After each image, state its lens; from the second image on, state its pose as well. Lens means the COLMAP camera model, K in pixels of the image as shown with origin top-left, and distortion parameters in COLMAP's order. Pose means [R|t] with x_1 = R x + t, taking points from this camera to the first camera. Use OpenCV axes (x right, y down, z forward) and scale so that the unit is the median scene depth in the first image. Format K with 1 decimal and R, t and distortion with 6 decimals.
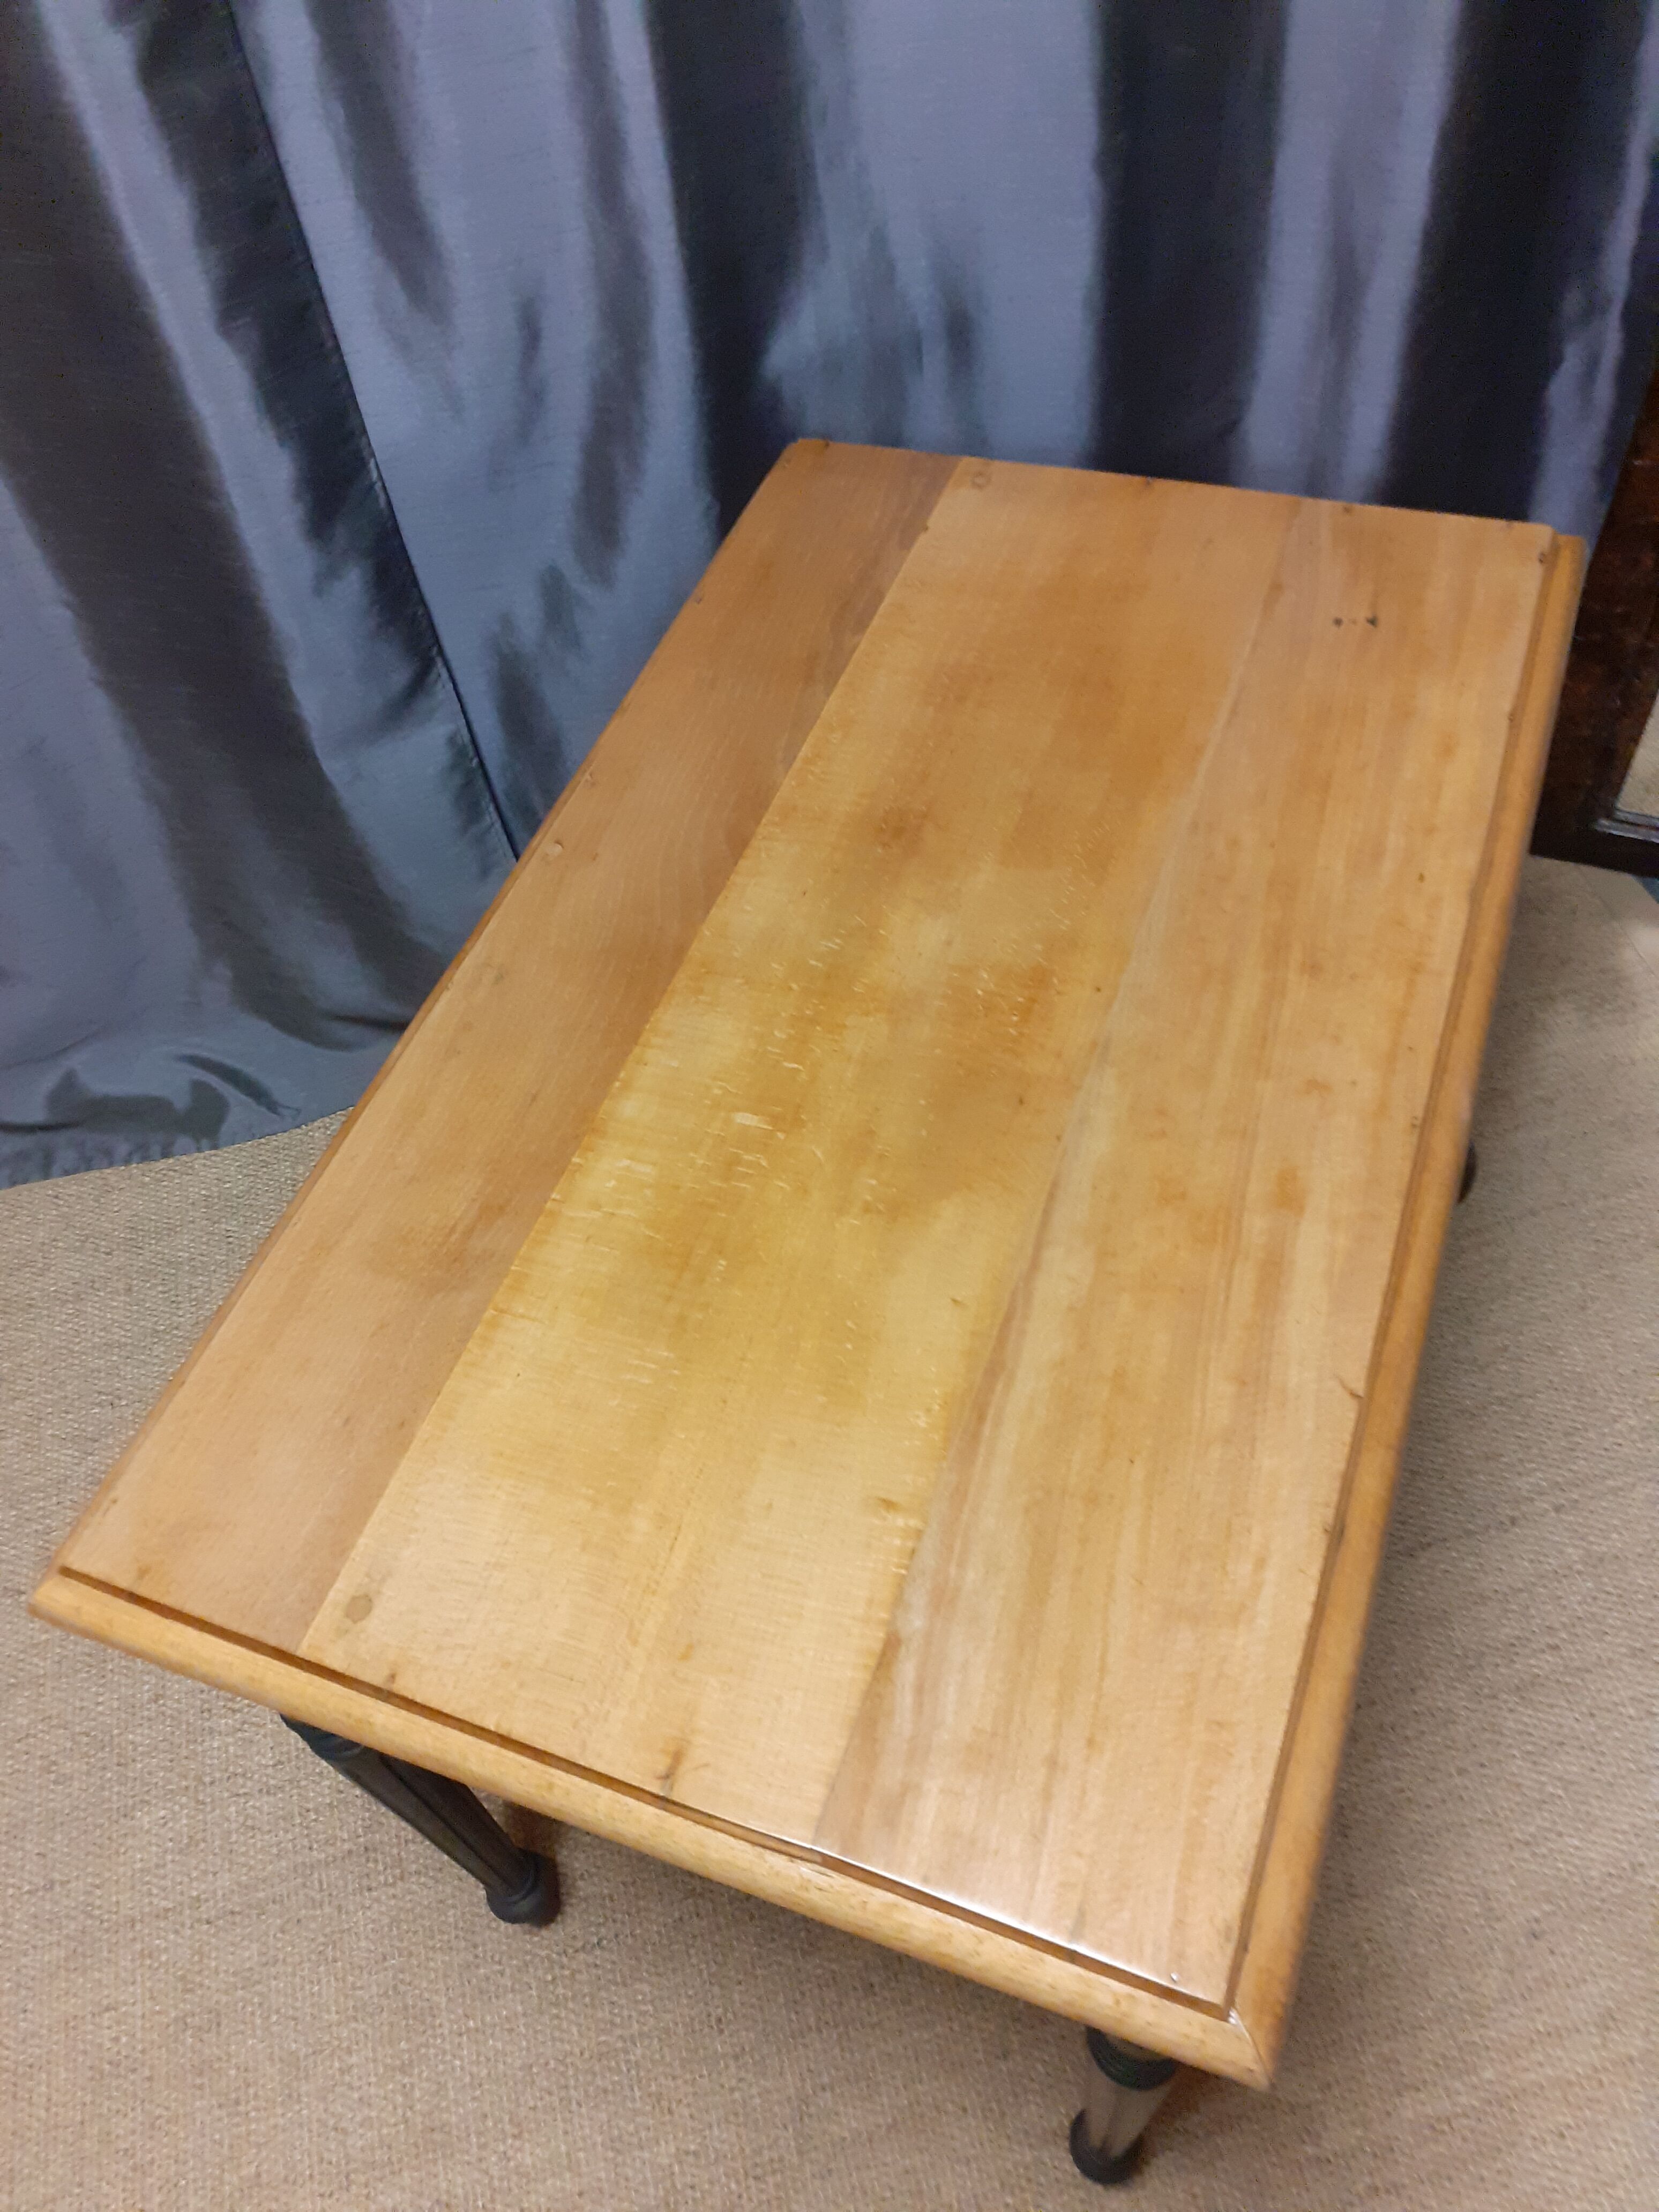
lens RADIAL K [[1821.6, 0, 829.5], [0, 1821.6, 1106.0], [0, 0, 1]] dist [0.044381, -0.001313]
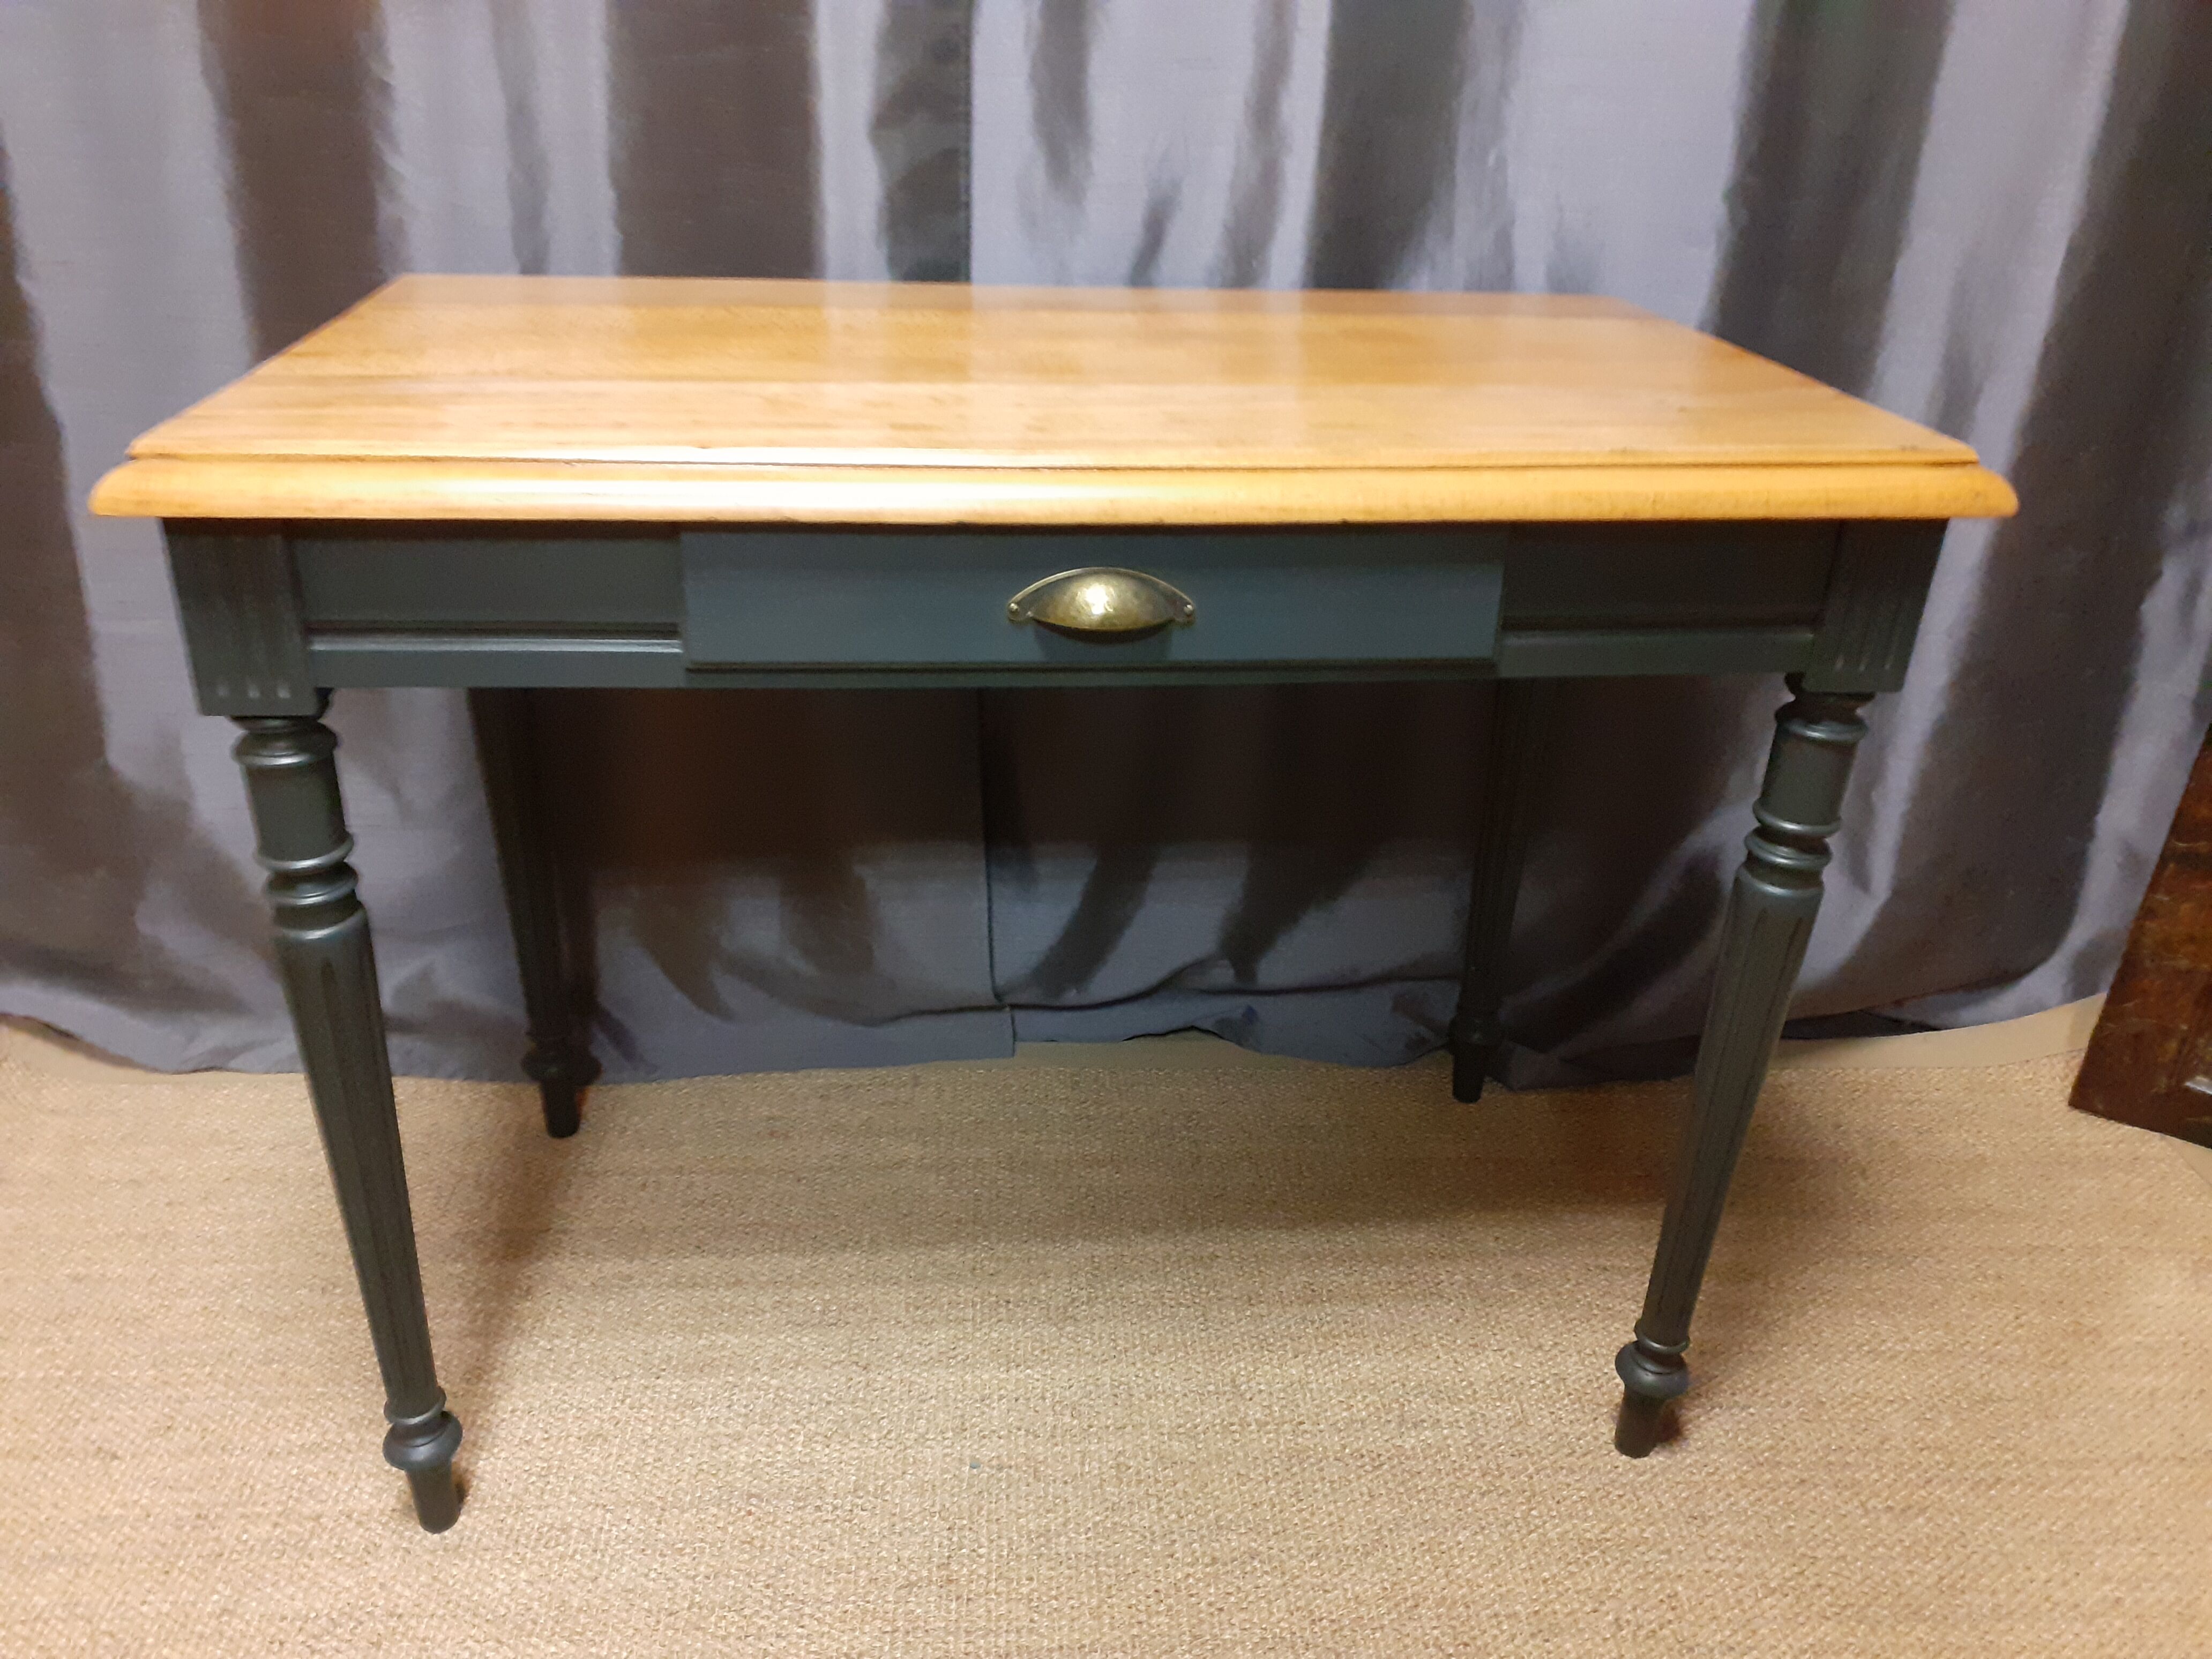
lens RADIAL K [[1796.2, 0, 1122.8], [0, 1796.2, 840.8], [0, 0, 1]] dist [0.033919, -0.001782]
pose [[0.973310, 0.200472, -0.111711, 0.000499], [-0.229159, 0.875346, -0.425741, 0.292959], [0.012437, 0.439977, 0.897923, 0.233984]]
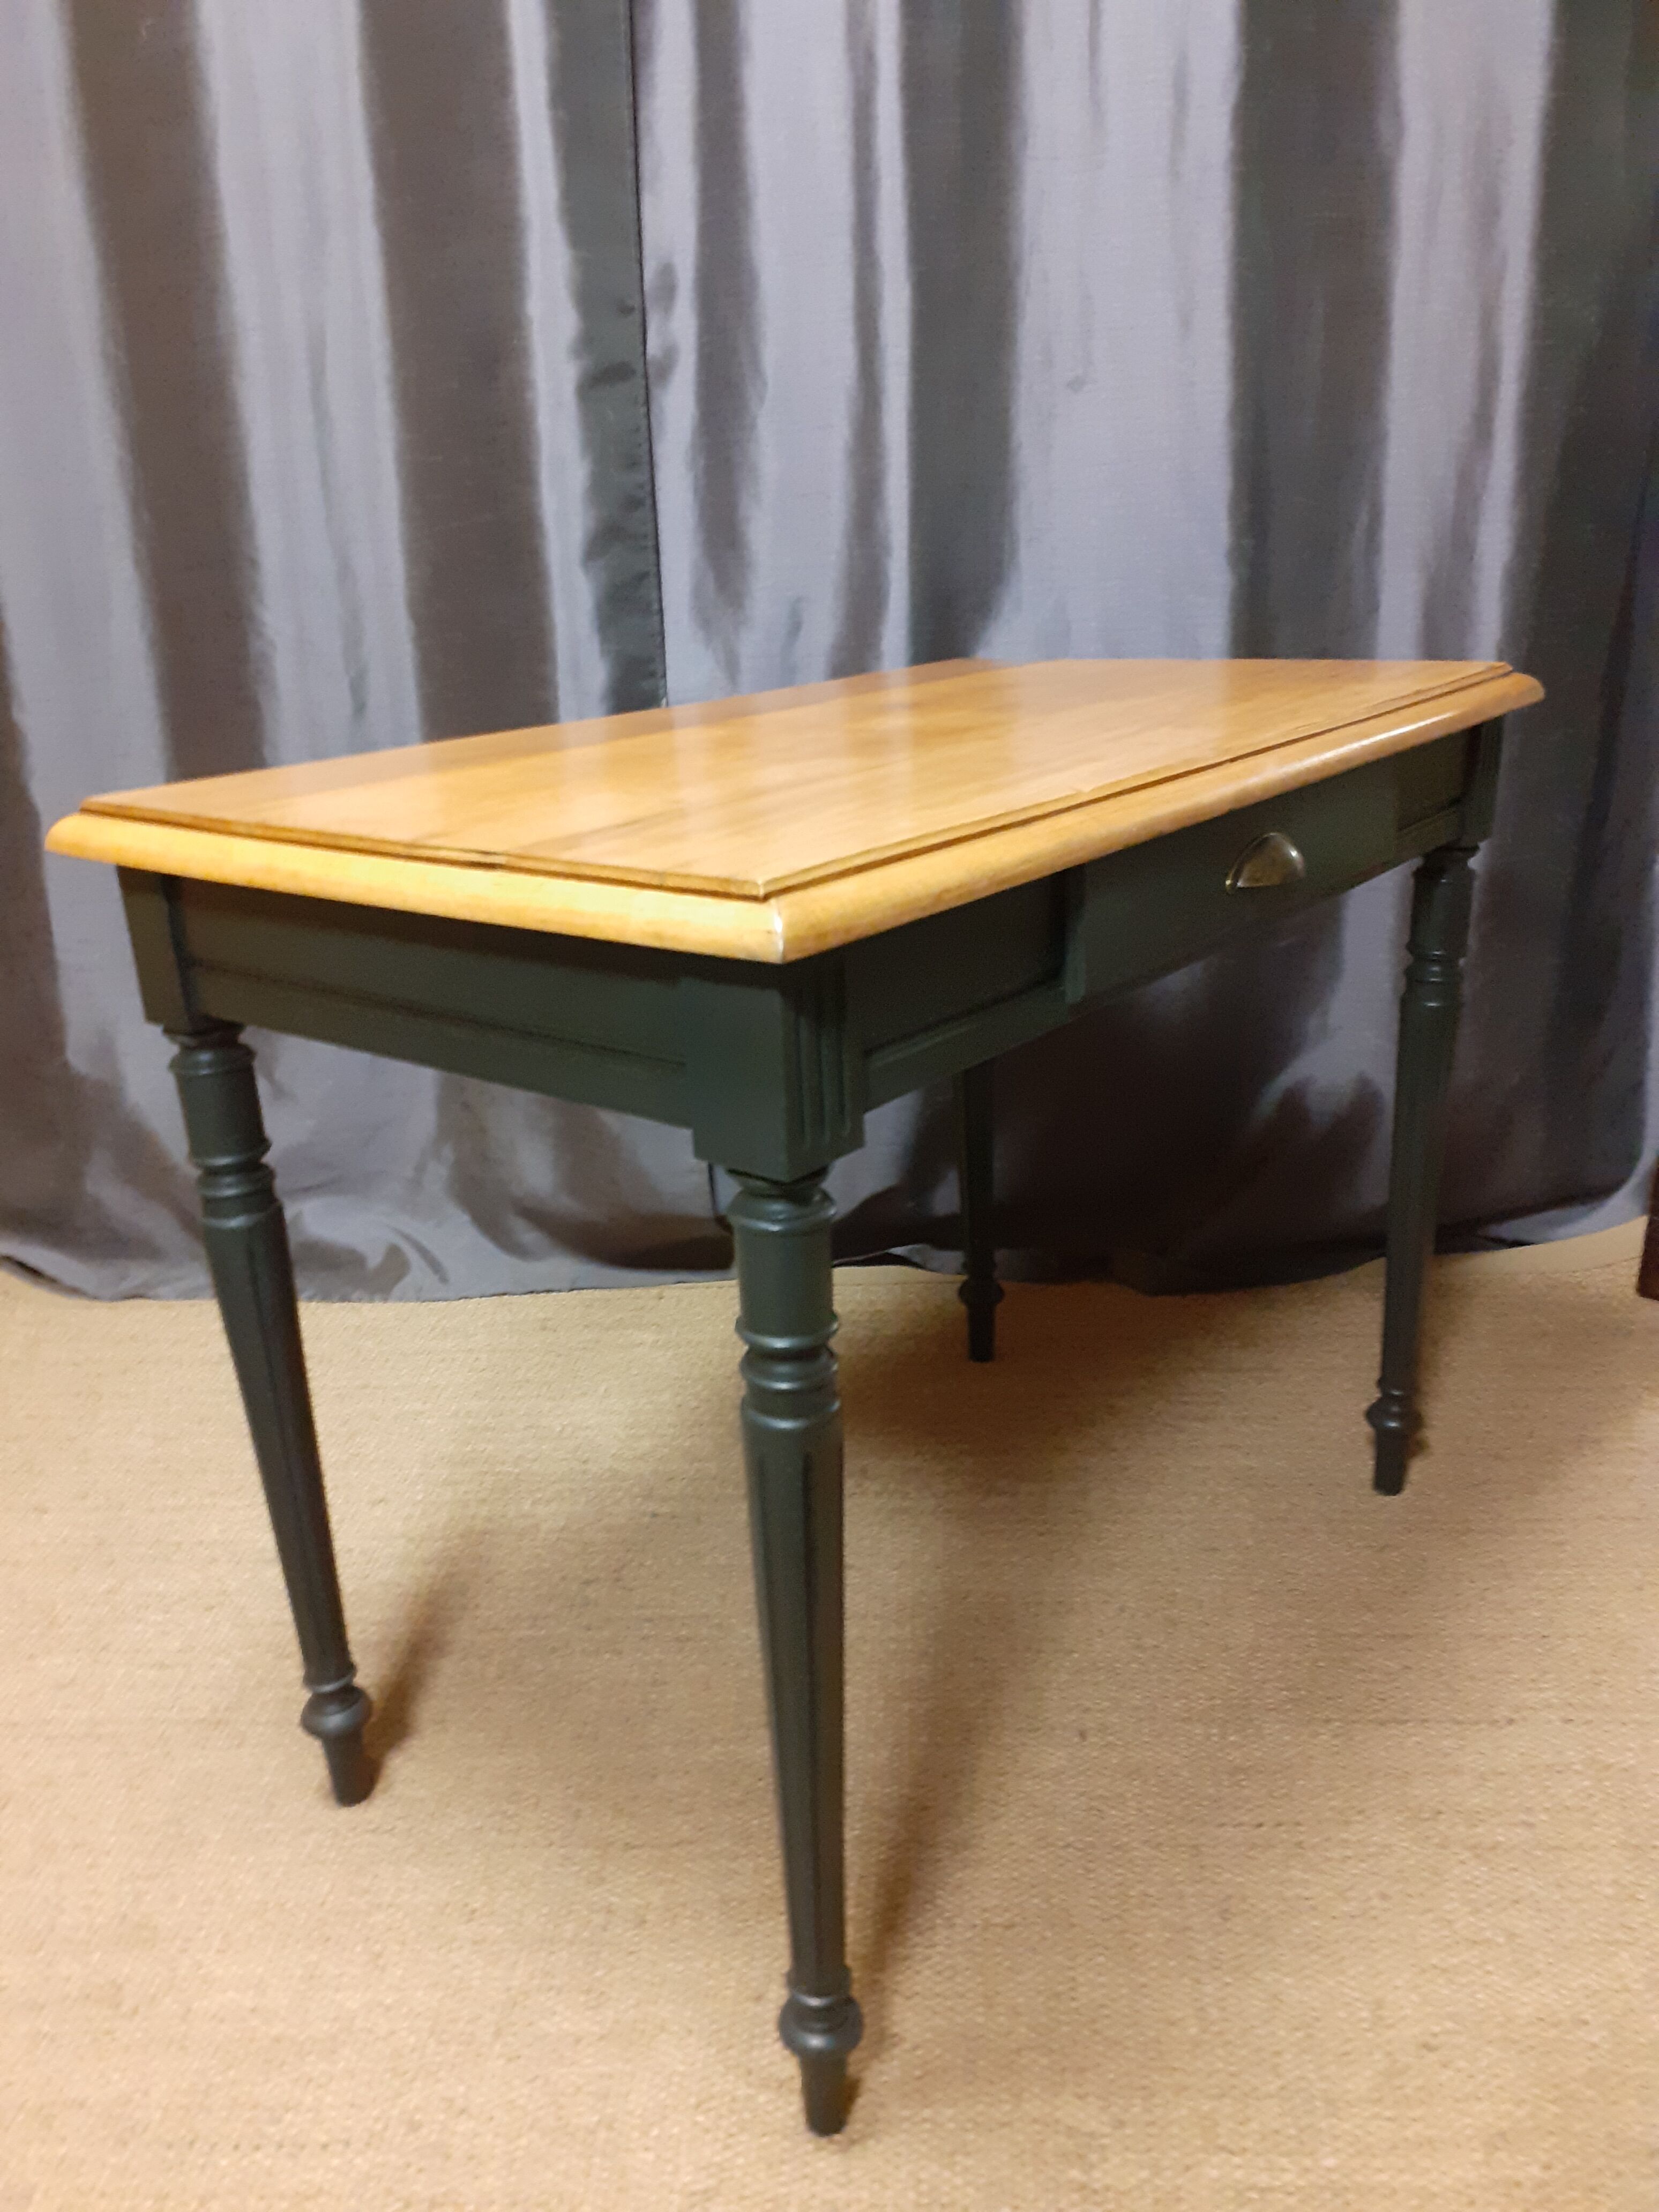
lens RADIAL K [[1772.4, 0, 829.5], [0, 1772.4, 1106.0], [0, 0, 1]] dist [0.053619, 0.001900]
pose [[0.954335, 0.146733, -0.260218, 0.250980], [-0.261755, 0.830518, -0.491655, 0.507780], [0.143974, 0.537317, 0.831001, 0.083573]]
